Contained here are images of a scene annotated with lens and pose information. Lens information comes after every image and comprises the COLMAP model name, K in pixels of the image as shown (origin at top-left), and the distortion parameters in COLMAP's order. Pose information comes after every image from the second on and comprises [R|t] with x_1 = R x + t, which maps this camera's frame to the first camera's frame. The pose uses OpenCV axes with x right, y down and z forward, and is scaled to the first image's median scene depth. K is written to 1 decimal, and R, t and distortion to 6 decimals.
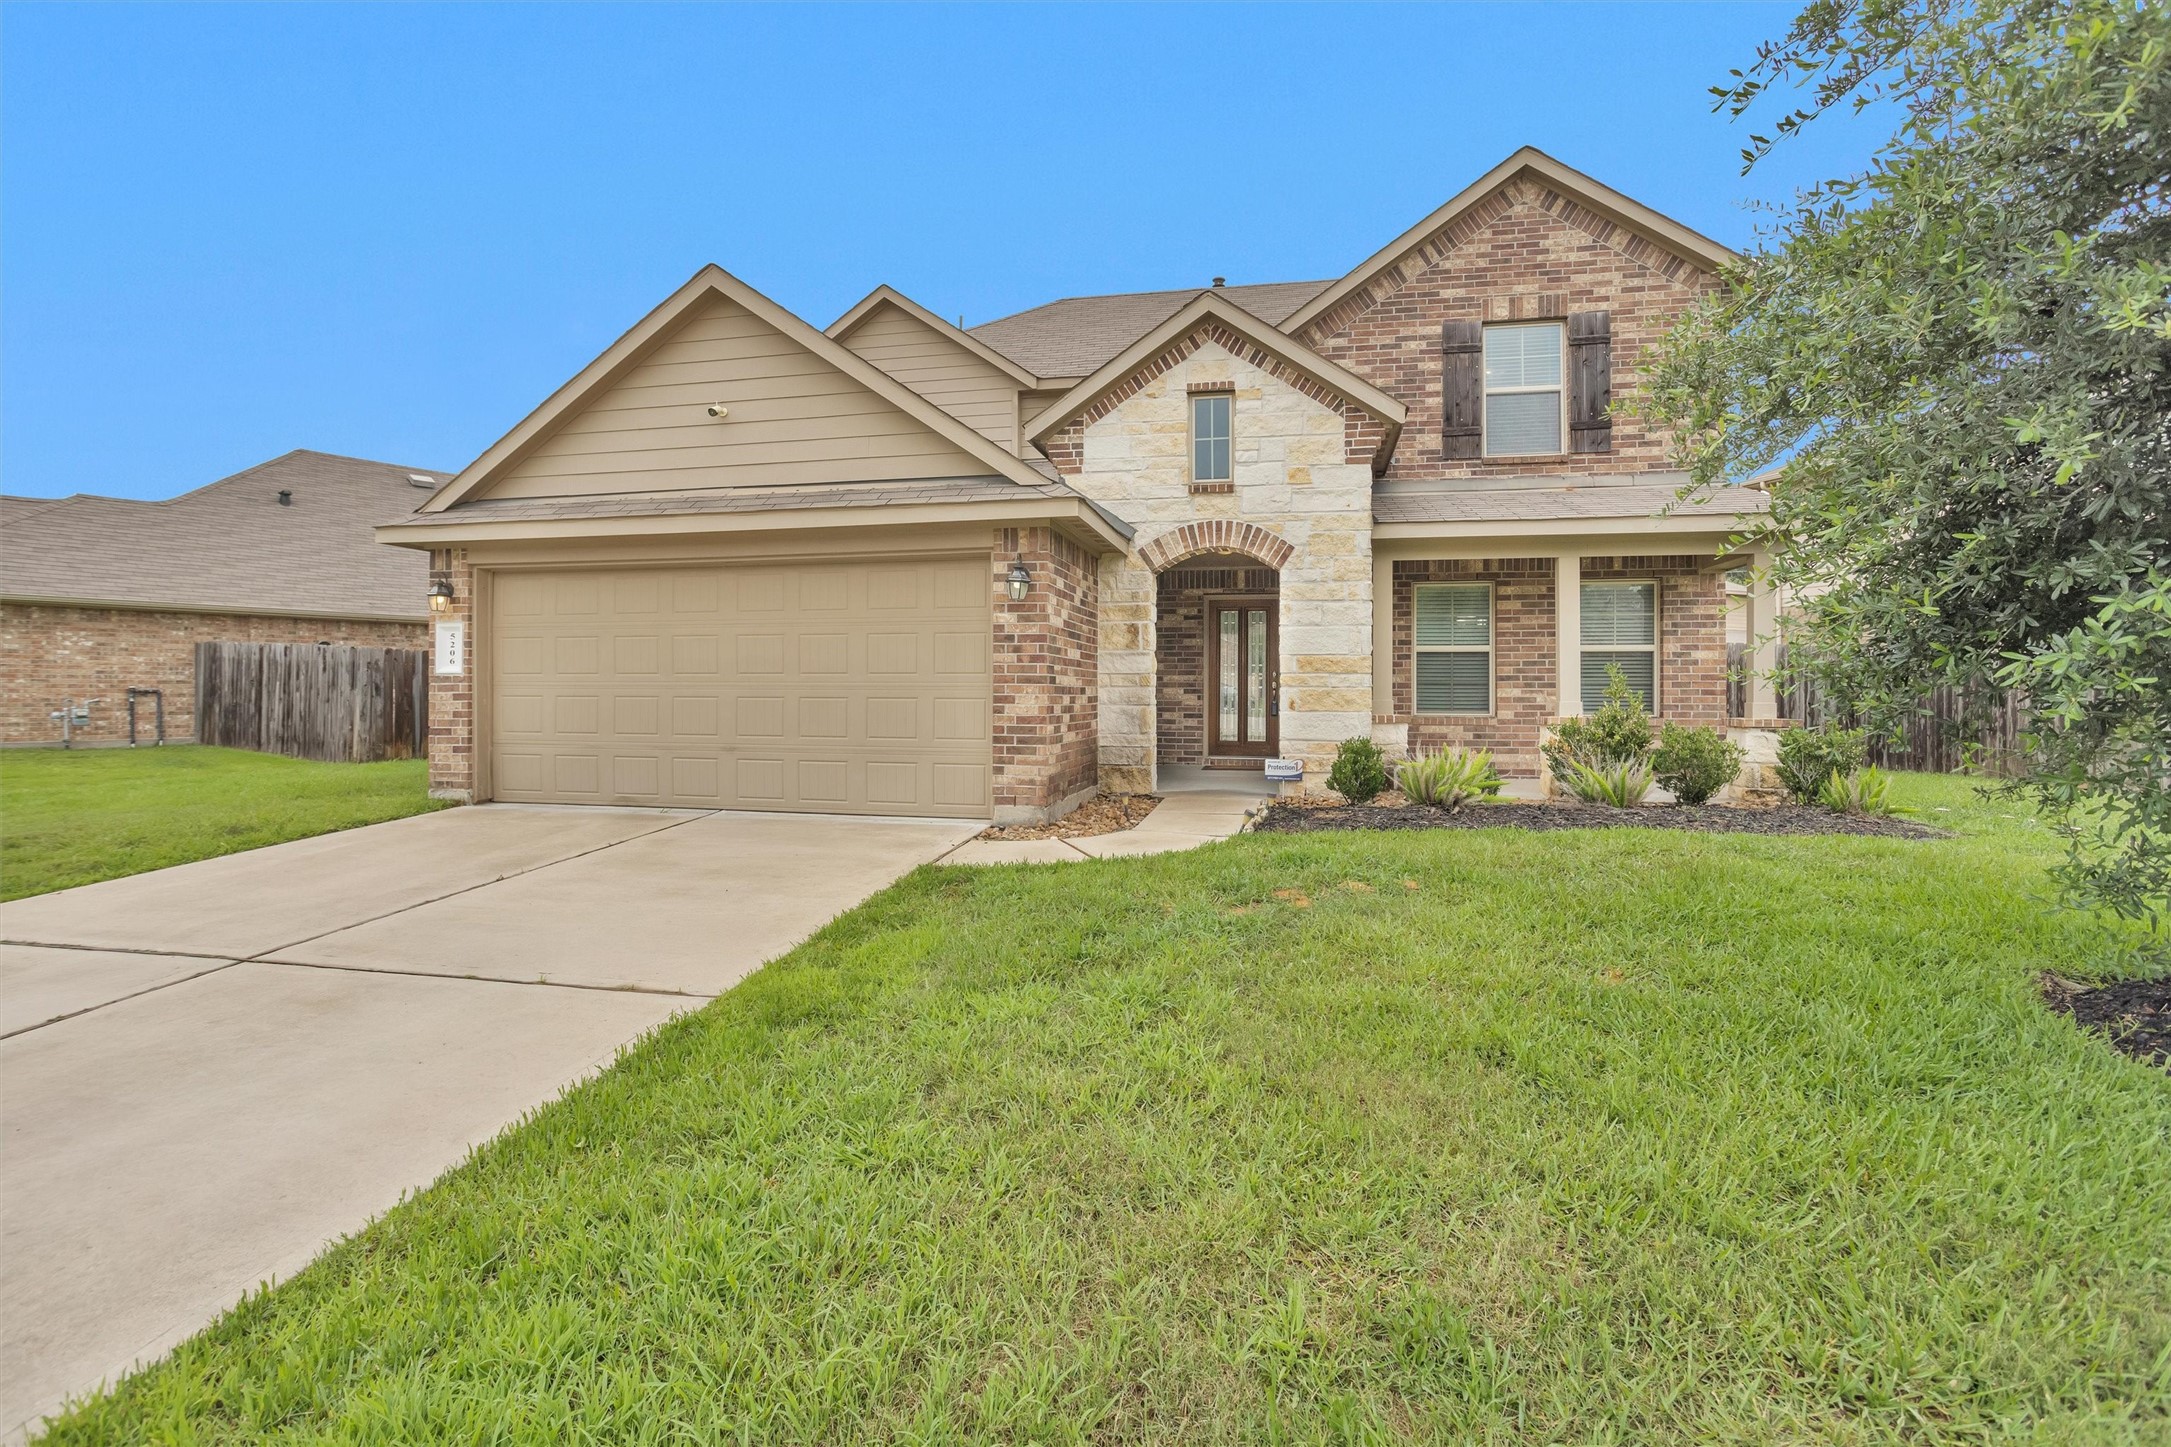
lens RADIAL K [[1044.1, 0, 1081.9], [0, 1044.1, 686.9], [0, 0, 1]] dist [-0.061957, 0.051279]
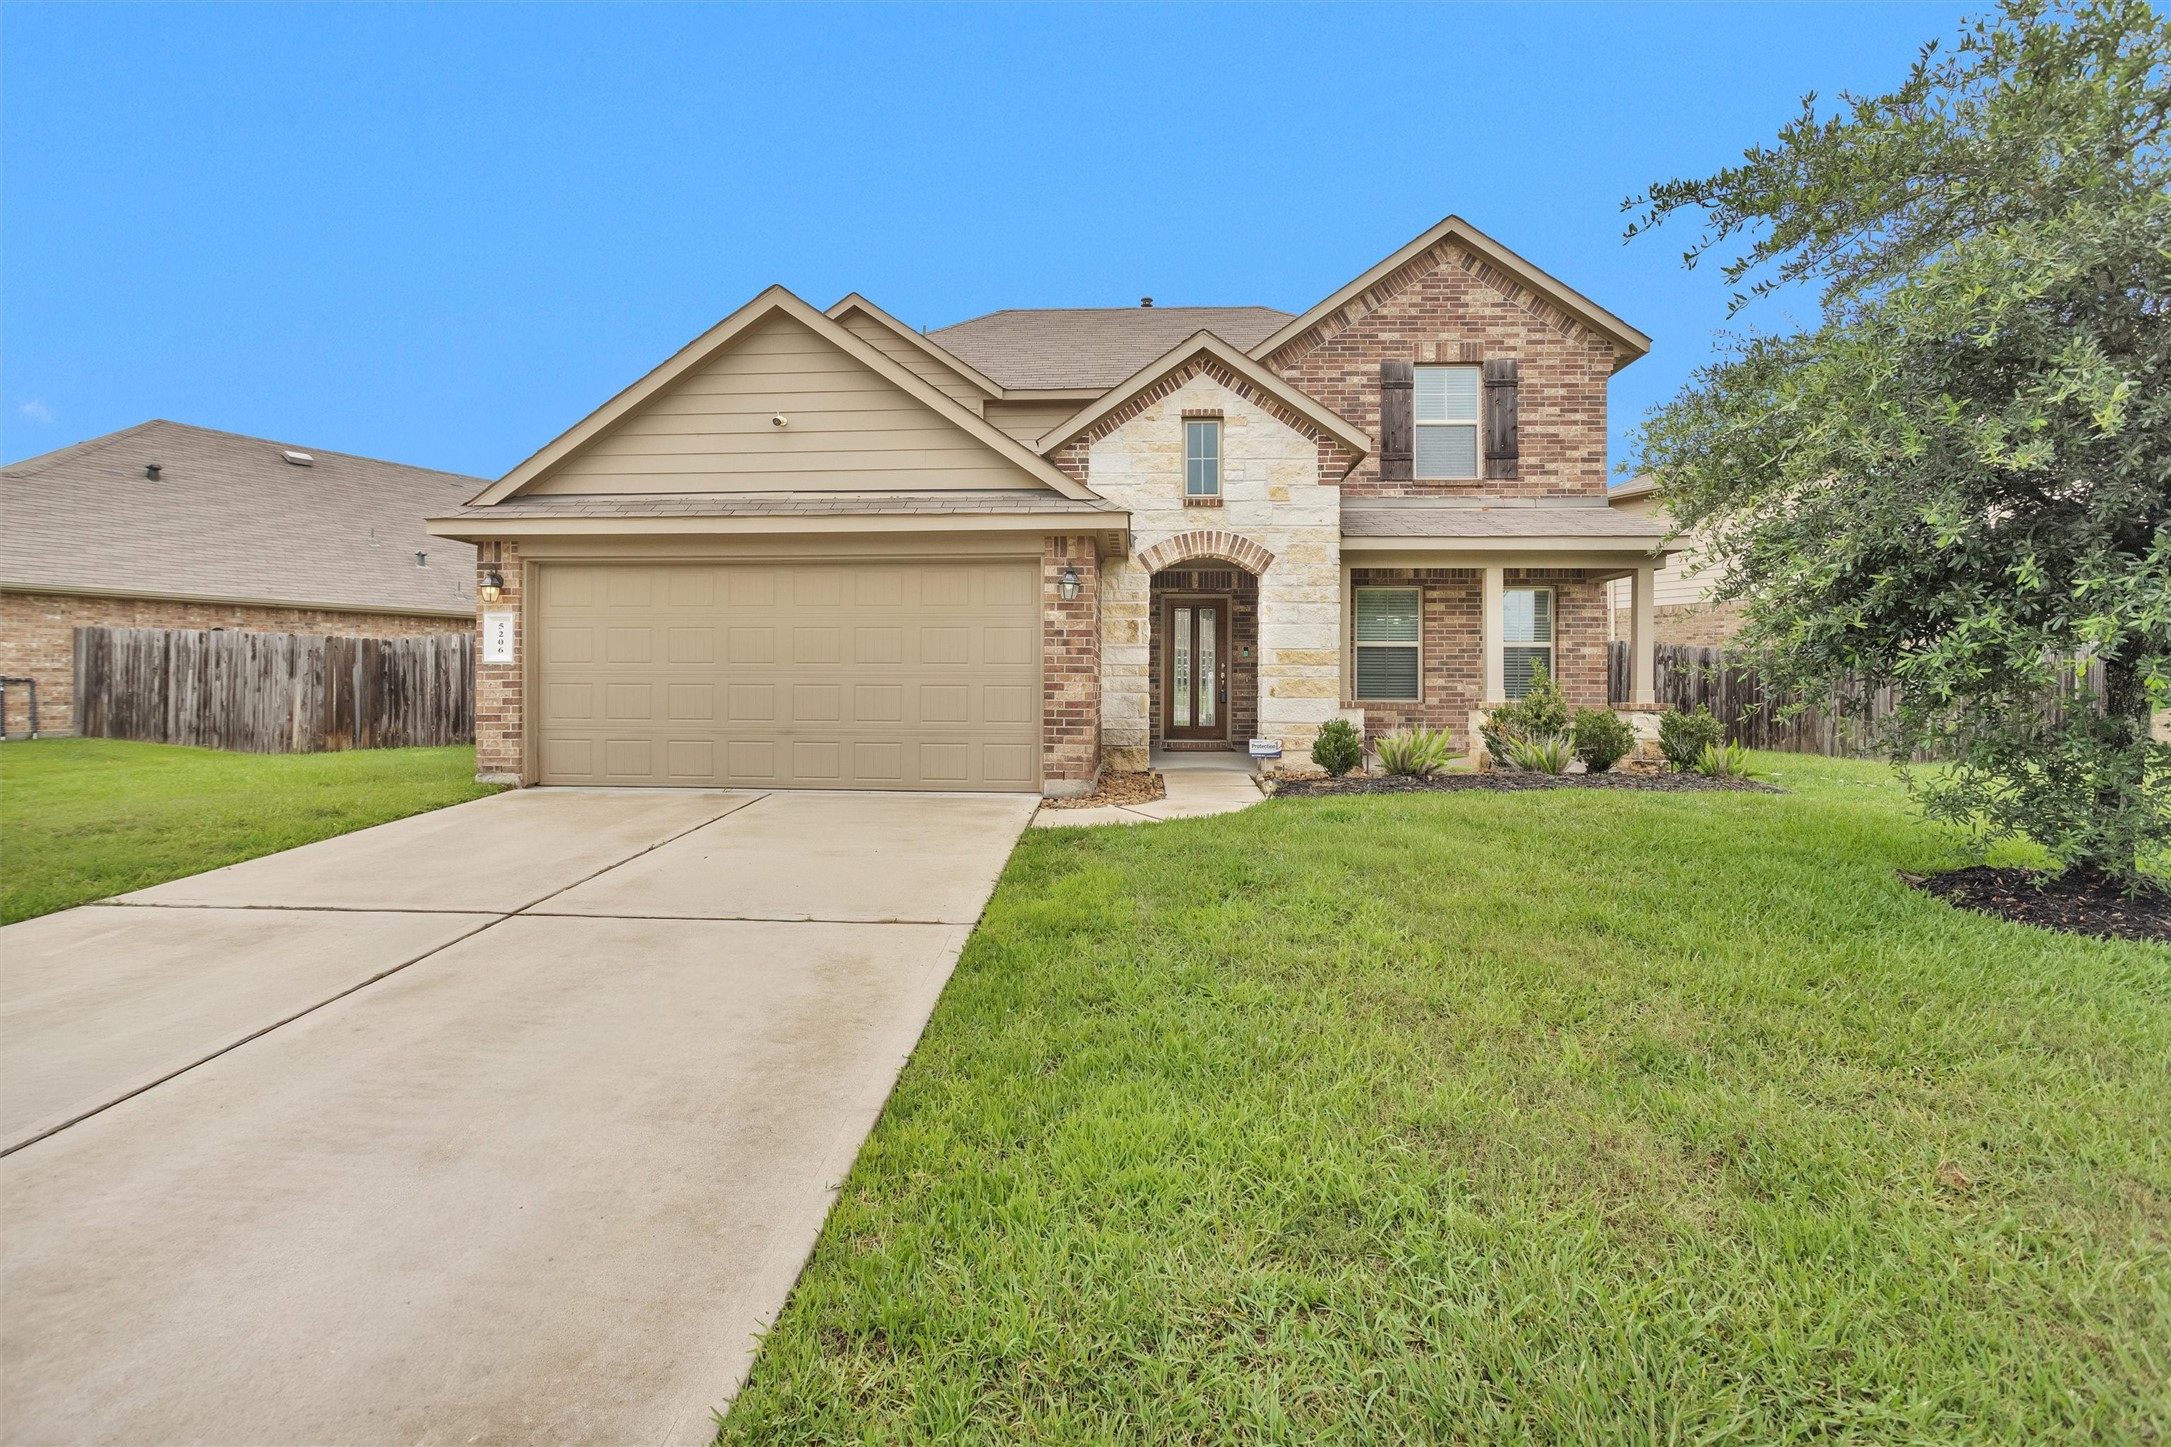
lens RADIAL K [[1044.1, 0, 1081.9], [0, 1044.1, 686.9], [0, 0, 1]] dist [-0.061957, 0.051279]
pose [[0.988068, 0.000270, 0.154017, -0.181505], [-0.001566, 0.999964, 0.008296, 0.002247], [-0.154010, -0.008438, 0.988033, -0.108330]]
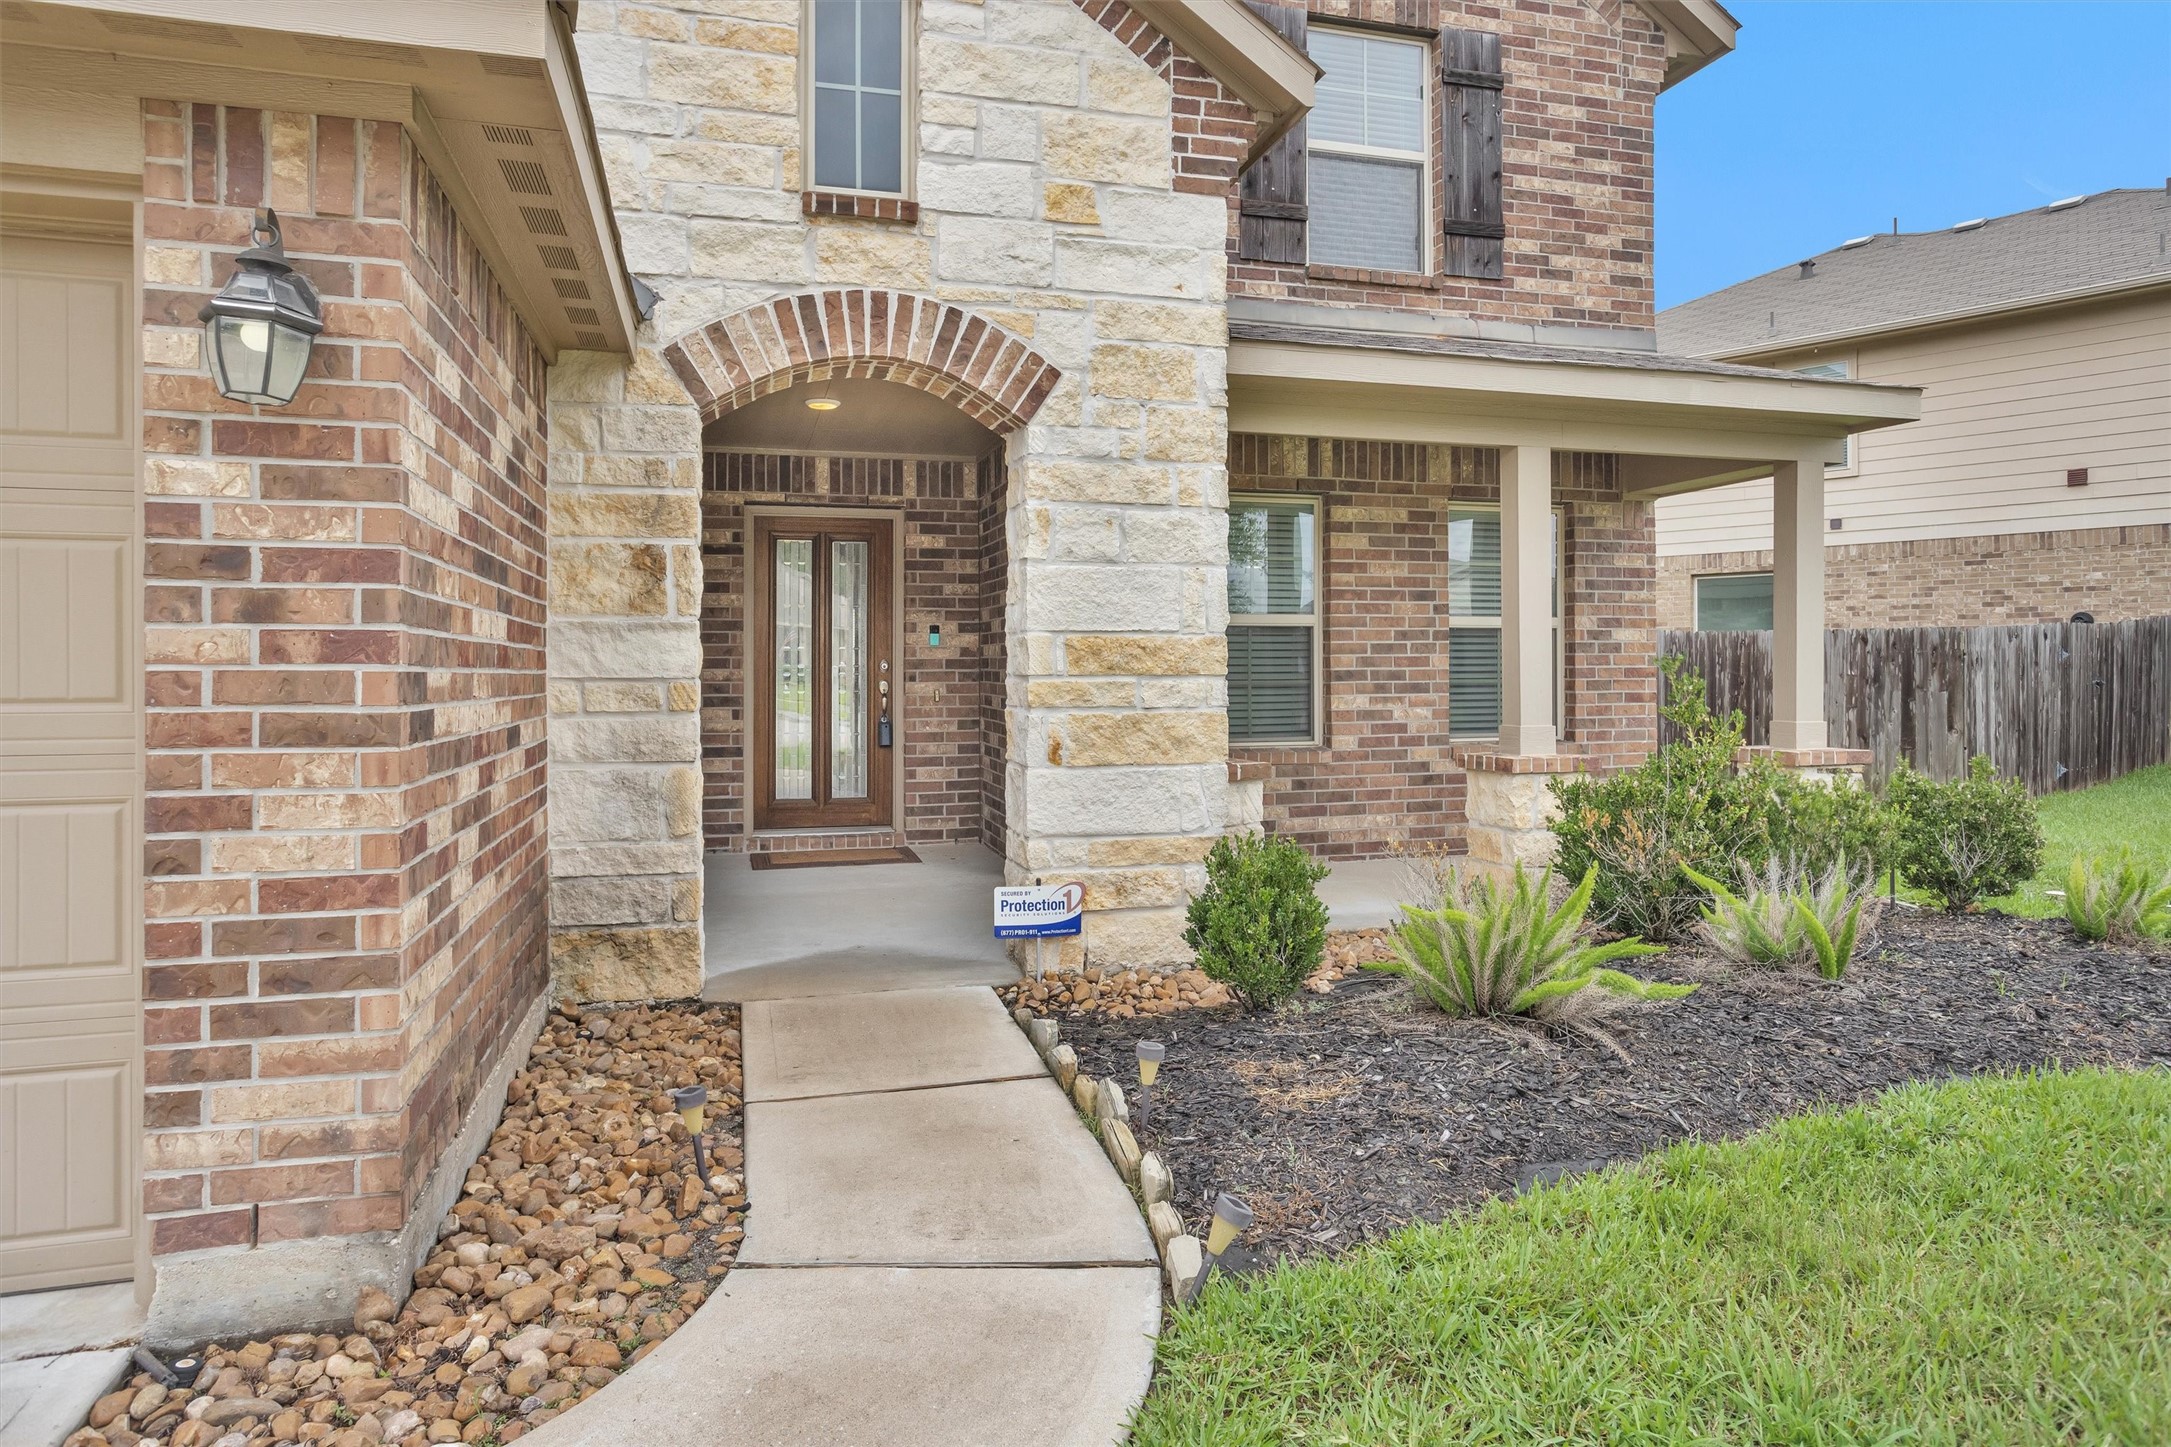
lens RADIAL K [[1269.2, 0, 1074.7], [0, 1269.2, 662.0], [0, 0, 1]] dist [-0.042817, 0.036200]
pose [[0.889993, -0.003268, 0.455963, -0.021678], [0.003101, 0.999995, 0.001115, -0.018974], [-0.455964, 0.000422, 0.889998, 0.534629]]
